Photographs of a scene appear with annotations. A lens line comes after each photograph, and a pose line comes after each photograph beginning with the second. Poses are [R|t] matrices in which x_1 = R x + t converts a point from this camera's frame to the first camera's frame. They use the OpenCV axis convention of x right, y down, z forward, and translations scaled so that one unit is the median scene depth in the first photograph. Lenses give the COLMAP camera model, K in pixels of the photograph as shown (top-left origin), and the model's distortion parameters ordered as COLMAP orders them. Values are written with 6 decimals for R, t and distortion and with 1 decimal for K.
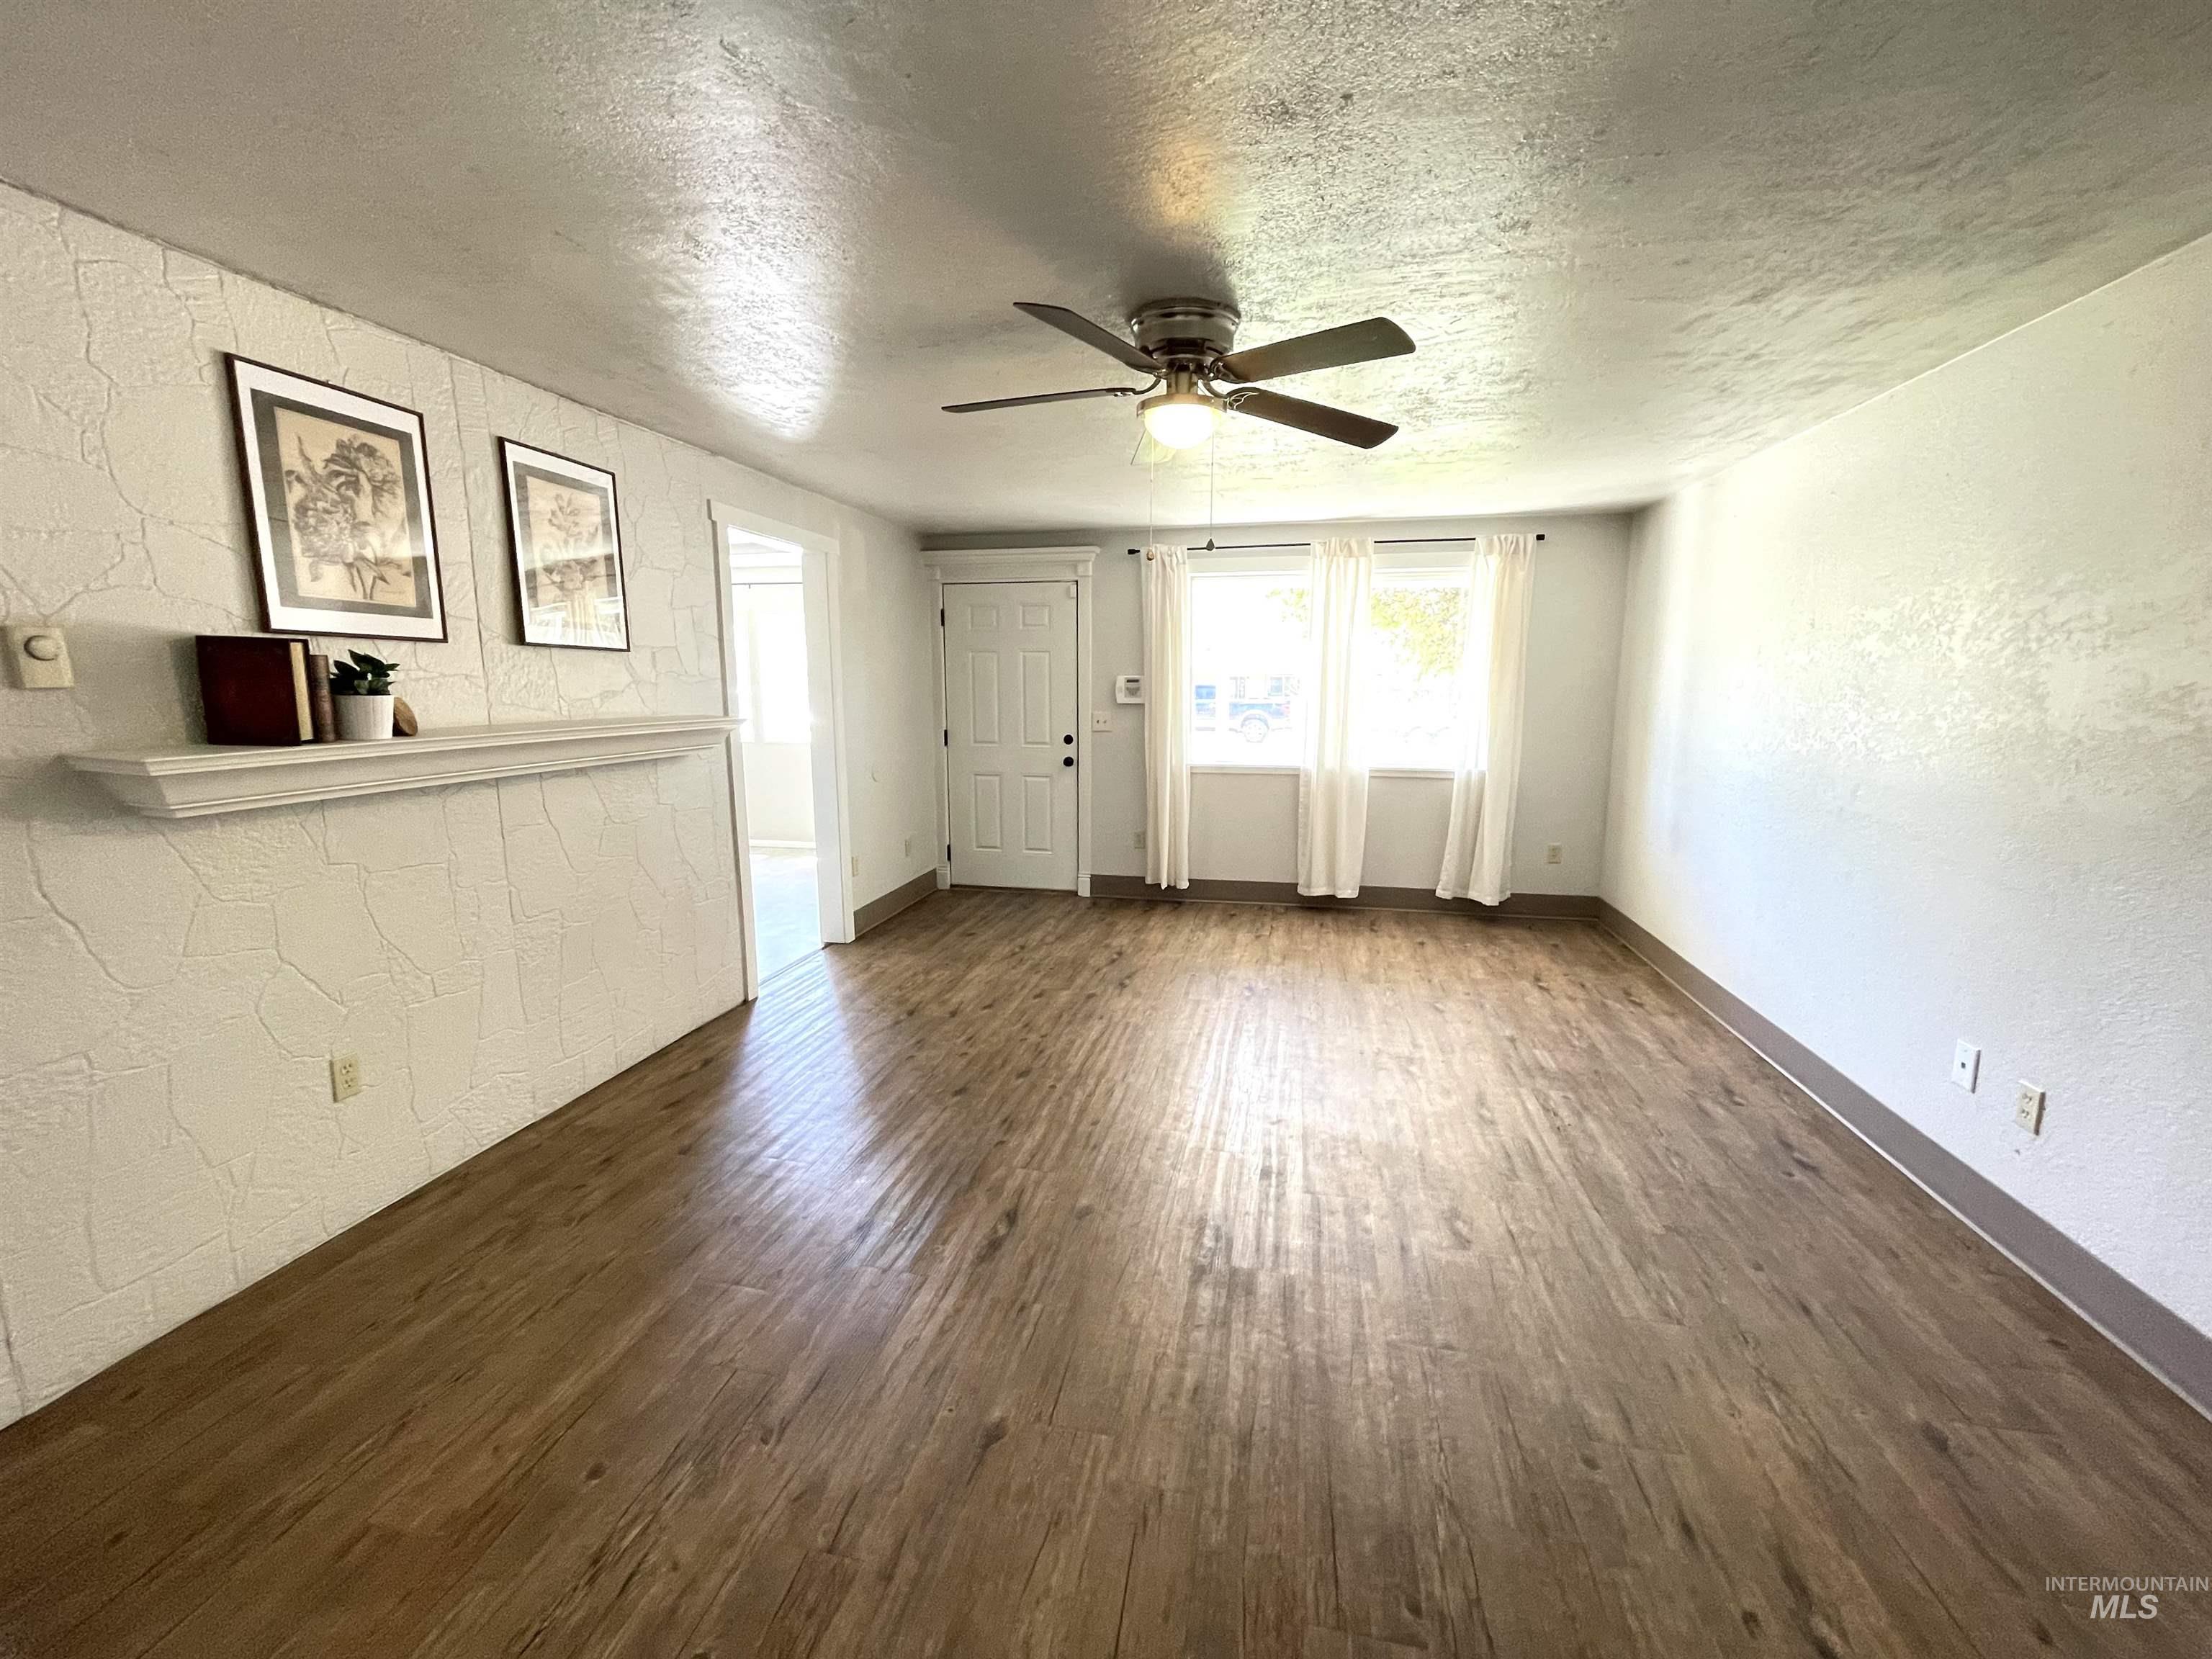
lens RADIAL K [[902.7, 0, 1106.0], [0, 902.7, 829.5], [0, 0, 1]] dist [-0.000682, 0.000252]
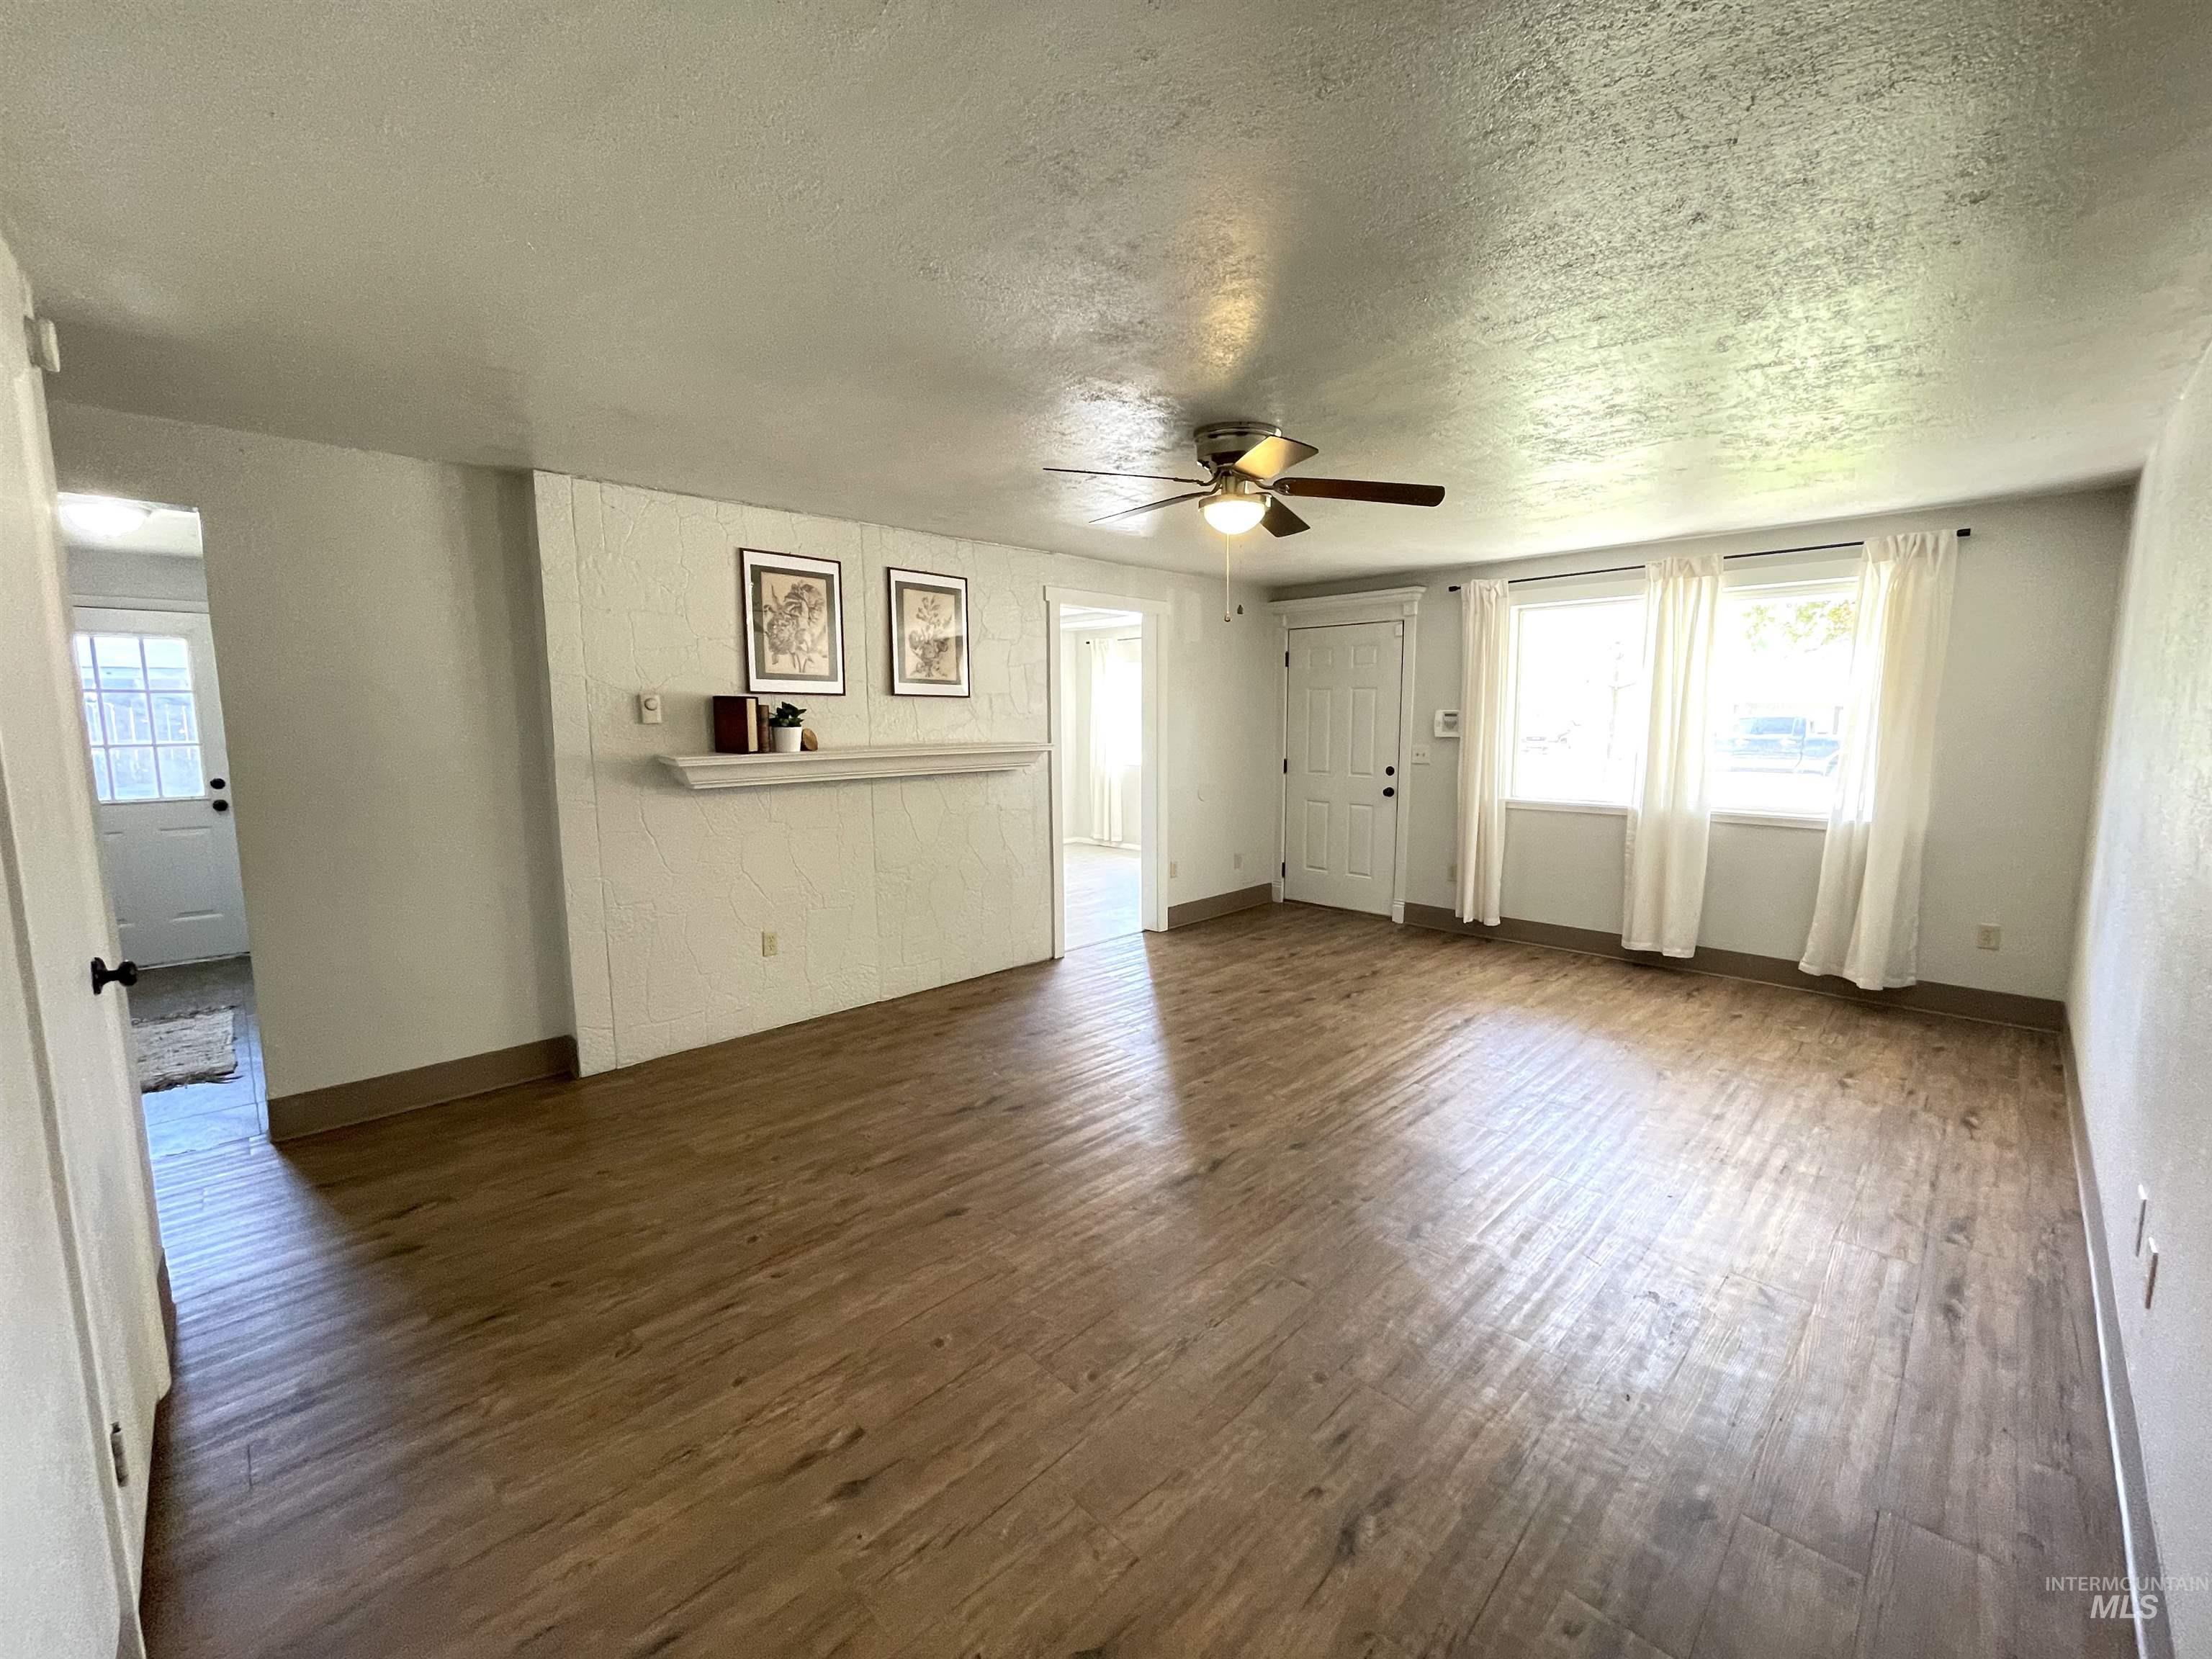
lens RADIAL K [[902.7, 0, 1106.0], [0, 902.7, 829.5], [0, 0, 1]] dist [-0.000682, 0.000252]
pose [[0.835383, 0.065104, -0.545799, 0.335415], [-0.084431, 0.996375, -0.010378, 0.008795], [0.543145, 0.054752, 0.837852, -0.066539]]
